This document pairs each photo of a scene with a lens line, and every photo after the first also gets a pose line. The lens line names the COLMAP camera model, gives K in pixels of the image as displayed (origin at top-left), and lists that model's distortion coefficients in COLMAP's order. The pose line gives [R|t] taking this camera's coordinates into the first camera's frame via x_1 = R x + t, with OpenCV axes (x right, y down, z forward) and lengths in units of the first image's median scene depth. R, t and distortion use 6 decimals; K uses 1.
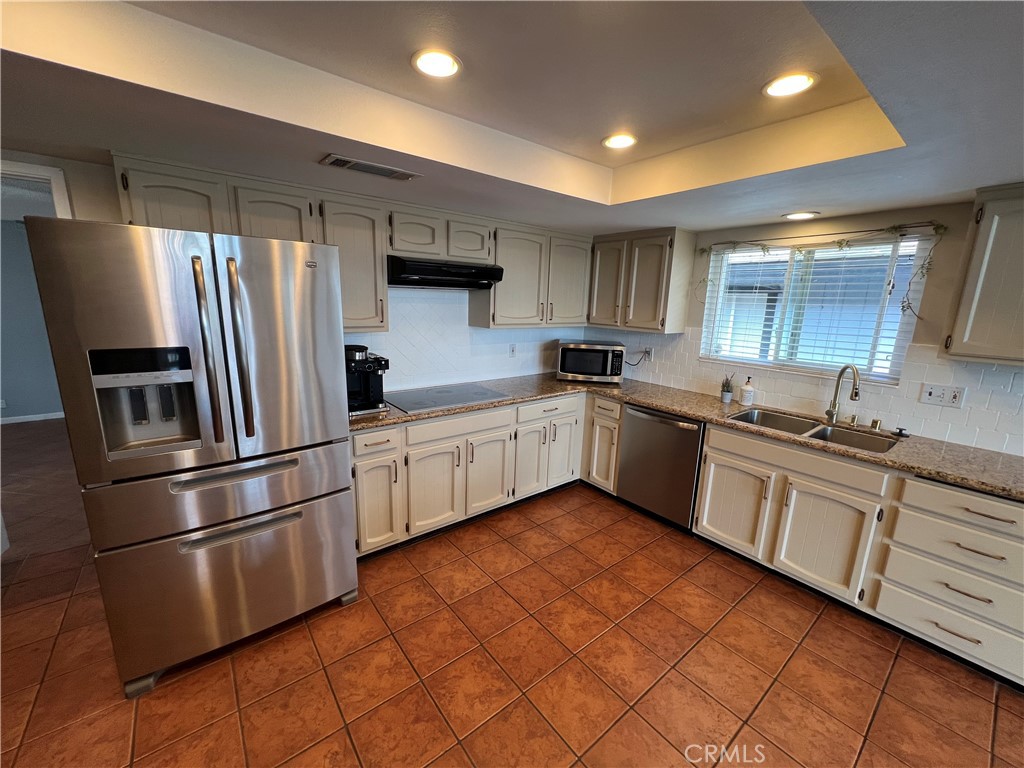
lens RADIAL K [[409.0, 0, 513.9], [0, 409.0, 387.3], [0, 0, 1]] dist [-0.002188, 0.000367]
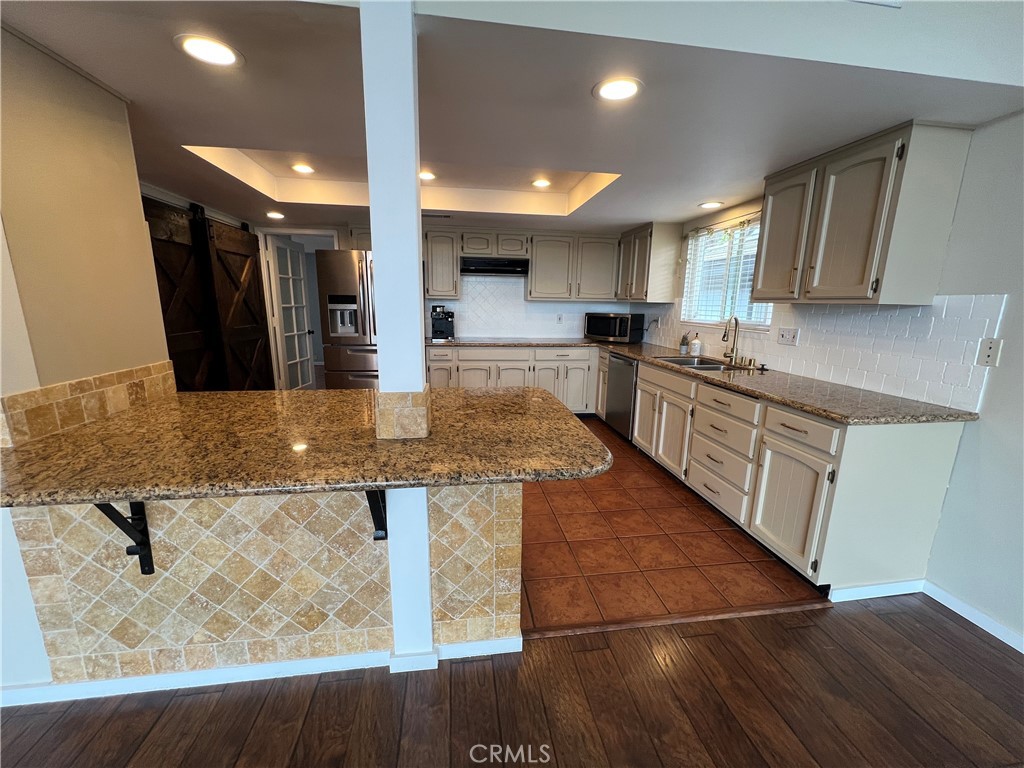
lens RADIAL K [[409.0, 0, 513.9], [0, 409.0, 387.3], [0, 0, 1]] dist [-0.002188, 0.000367]
pose [[0.864091, 0.088843, -0.495433, 0.852679], [-0.098407, 0.995123, 0.006815, 0.223106], [0.493622, 0.042865, 0.868619, -0.446101]]
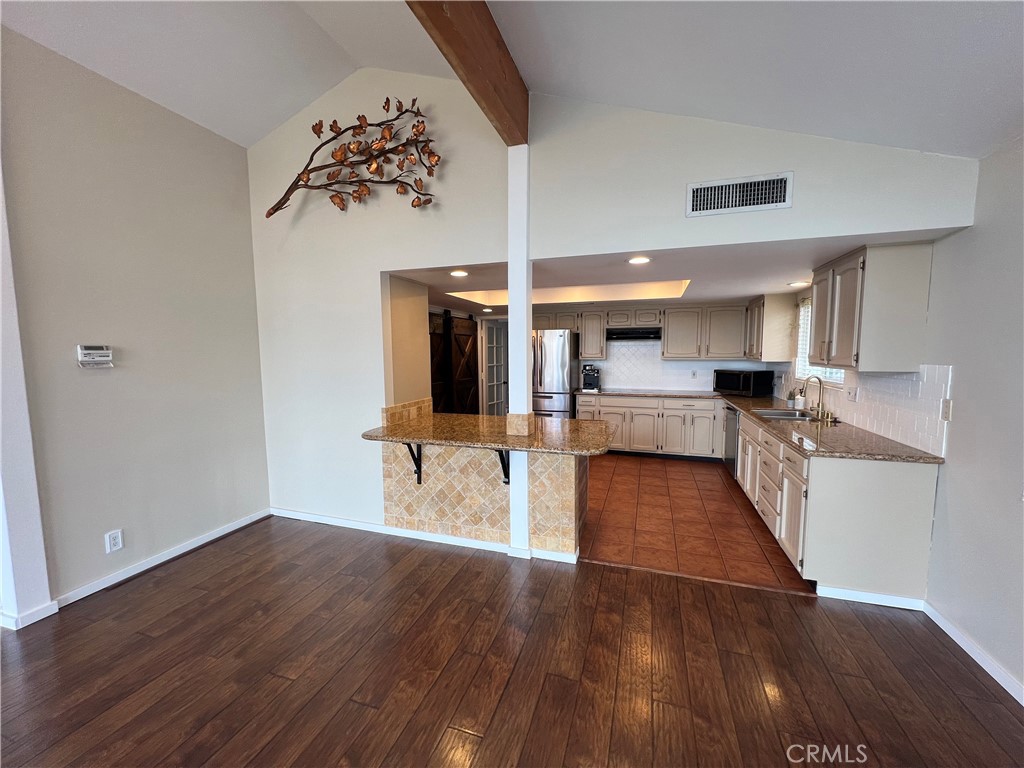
lens RADIAL K [[409.0, 0, 513.9], [0, 409.0, 387.3], [0, 0, 1]] dist [-0.002188, 0.000367]
pose [[0.543790, 0.042875, -0.838126, 1.441403], [-0.156623, 0.986332, -0.051163, 0.234007], [0.824477, 0.159091, 0.543073, -0.717470]]
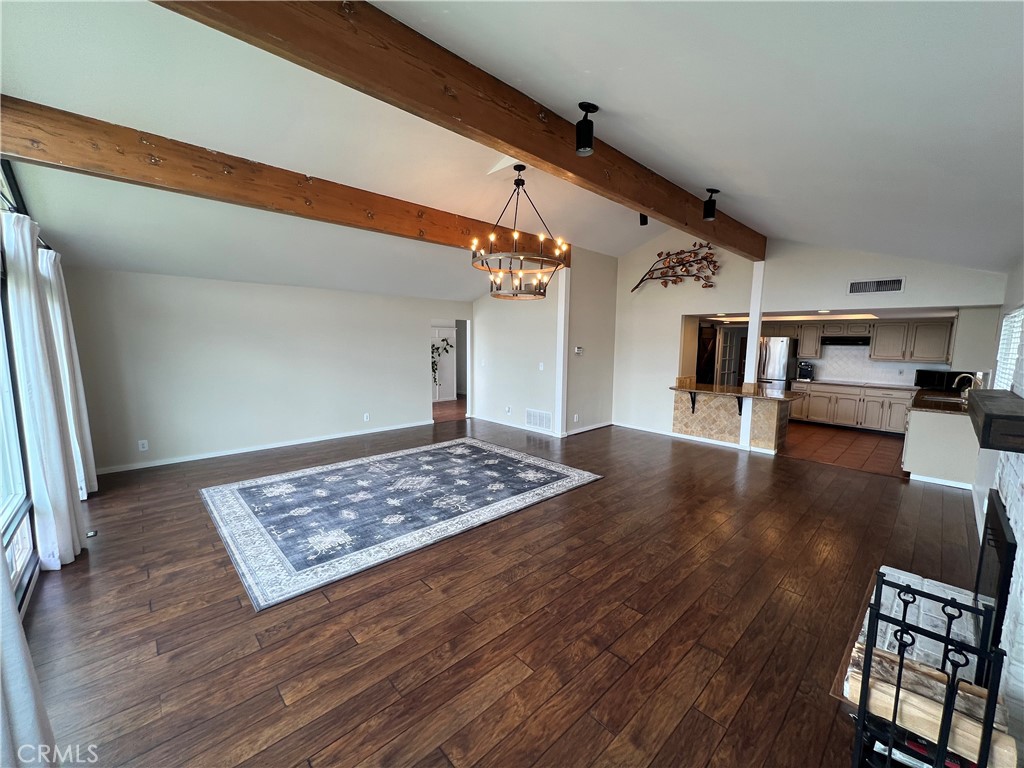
lens RADIAL K [[410.4, 0, 514.7], [0, 410.4, 387.4], [0, 0, 1]] dist [-0.003301, -0.000121]
pose [[0.084742, 0.087939, -0.992515, 2.879522], [-0.221933, 0.972741, 0.067238, 0.428172], [0.971373, 0.214574, 0.101949, -1.728654]]
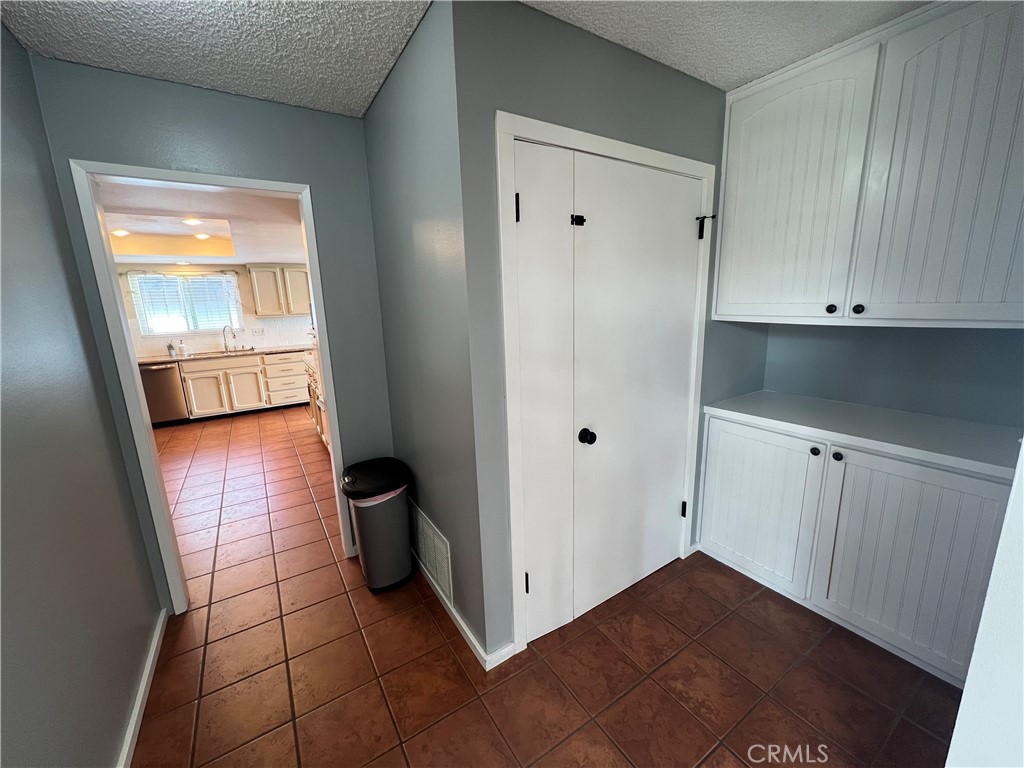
lens RADIAL K [[410.4, 0, 514.7], [0, 410.4, 387.4], [0, 0, 1]] dist [-0.003301, -0.000121]
pose [[0.103311, -0.239630, 0.965352, -1.433668], [0.242206, 0.947391, 0.209251, 0.196379], [-0.964709, 0.212196, 0.155916, -0.957740]]
